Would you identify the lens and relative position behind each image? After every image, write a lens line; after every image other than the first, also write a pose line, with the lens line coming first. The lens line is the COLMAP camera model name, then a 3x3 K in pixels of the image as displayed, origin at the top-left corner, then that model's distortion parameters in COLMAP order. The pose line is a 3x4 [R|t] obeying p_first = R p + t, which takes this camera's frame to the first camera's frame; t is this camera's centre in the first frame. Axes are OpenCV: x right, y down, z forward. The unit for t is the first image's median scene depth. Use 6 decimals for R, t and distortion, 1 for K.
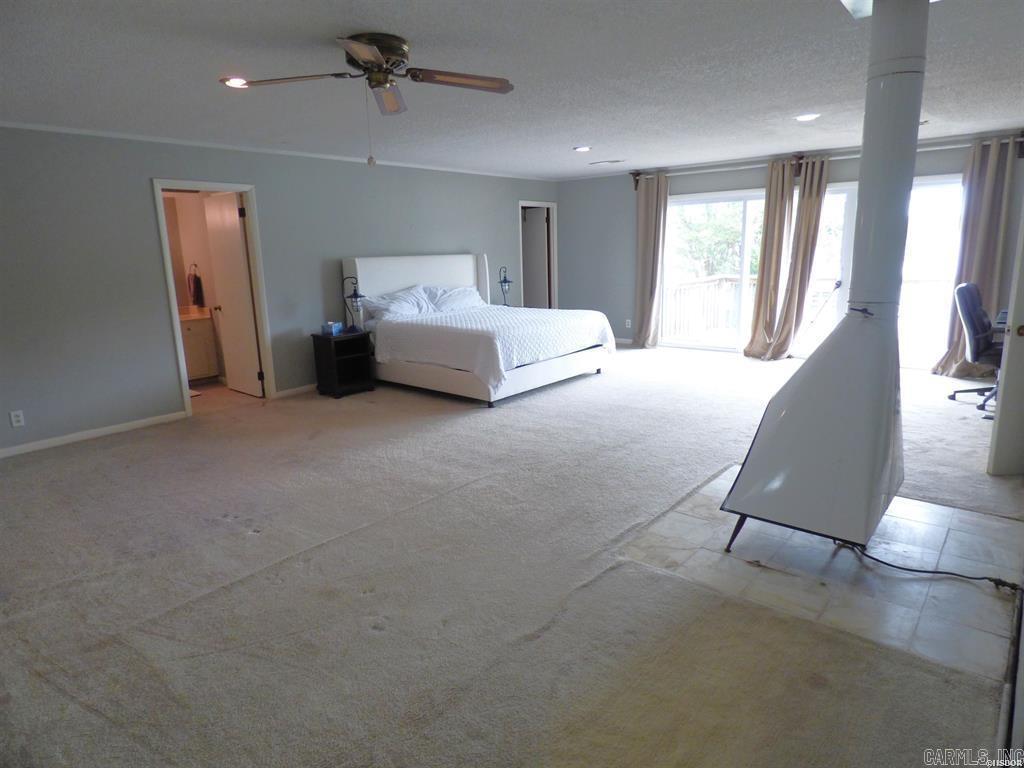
lens RADIAL K [[612.7, 0, 520.1], [0, 612.7, 387.7], [0, 0, 1]] dist [-0.009535, -0.001913]
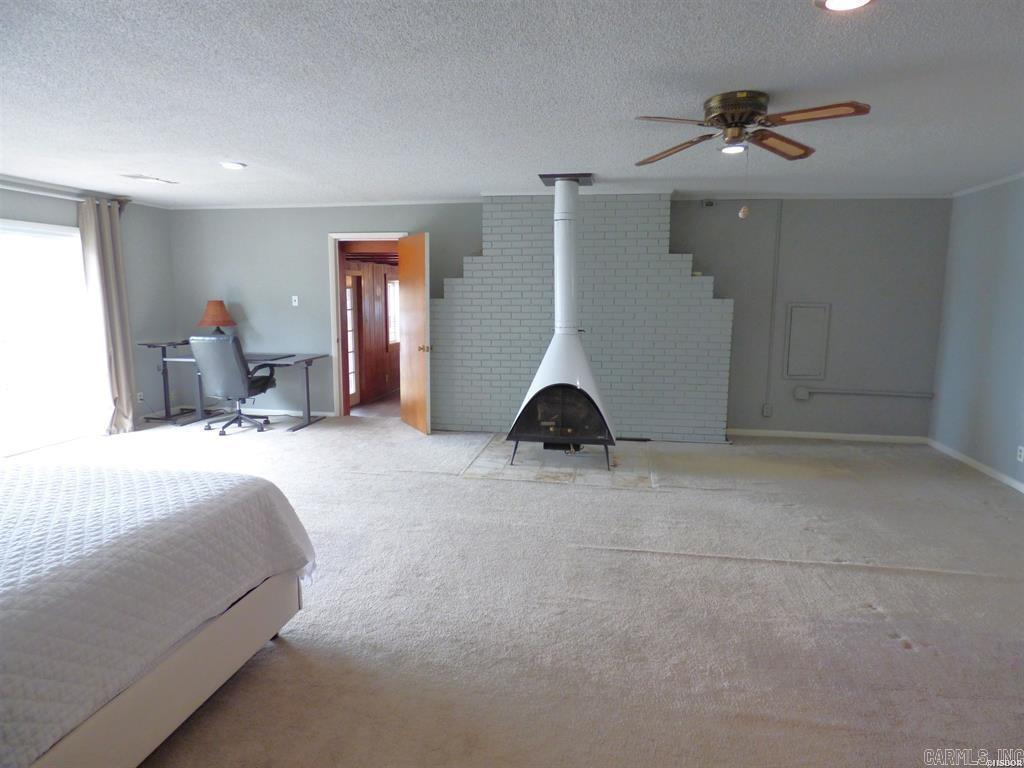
lens RADIAL K [[612.7, 0, 518.4], [0, 612.7, 386.7], [0, 0, 1]] dist [-0.009535, -0.001913]
pose [[-0.504947, -0.107435, 0.856438, -0.454199], [0.200720, 0.950407, 0.237566, -0.193060], [-0.839488, 0.291862, -0.458340, 0.884709]]
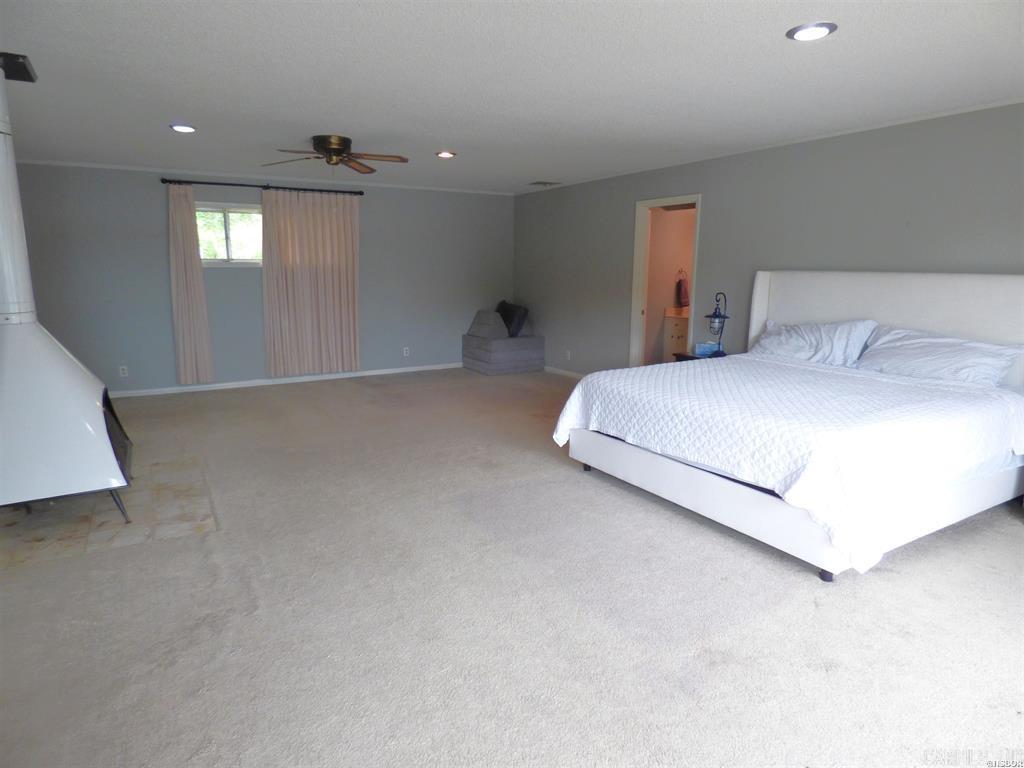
lens RADIAL K [[612.7, 0, 511.8], [0, 612.7, 382.8], [0, 0, 1]] dist [-0.009535, -0.001913]
pose [[-0.331290, 0.202642, -0.921511, 0.588227], [-0.204541, 0.938015, 0.279805, -0.233245], [0.921092, 0.281184, -0.269306, 0.964374]]
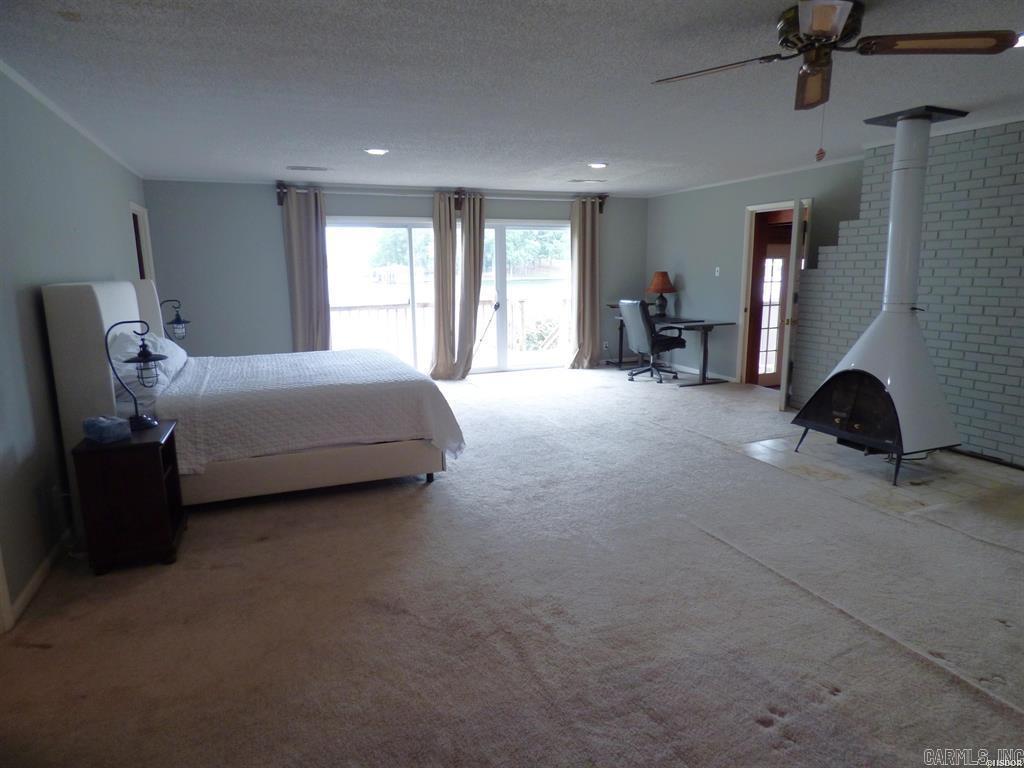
lens RADIAL K [[612.7, 0, 514.0], [0, 612.7, 384.0], [0, 0, 1]] dist [-0.009535, -0.001913]
pose [[0.460453, -0.145838, 0.875622, -0.559155], [0.197216, 0.978566, 0.059276, -0.094358], [-0.865499, 0.145393, 0.479346, 0.477908]]
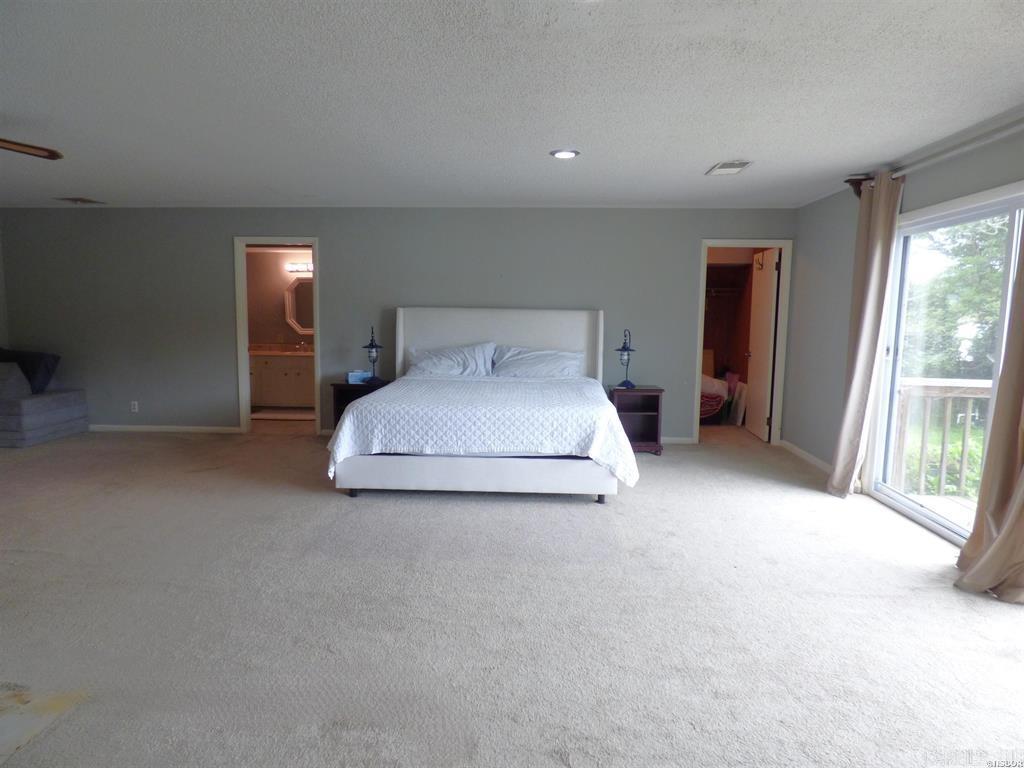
lens RADIAL K [[612.7, 0, 508.3], [0, 612.7, 392.6], [0, 0, 1]] dist [-0.009535, -0.001913]
pose [[0.594122, 0.138783, -0.792312, 0.601308], [-0.206494, 0.978308, 0.016522, -0.135155], [0.777418, 0.153792, 0.609893, 0.578879]]
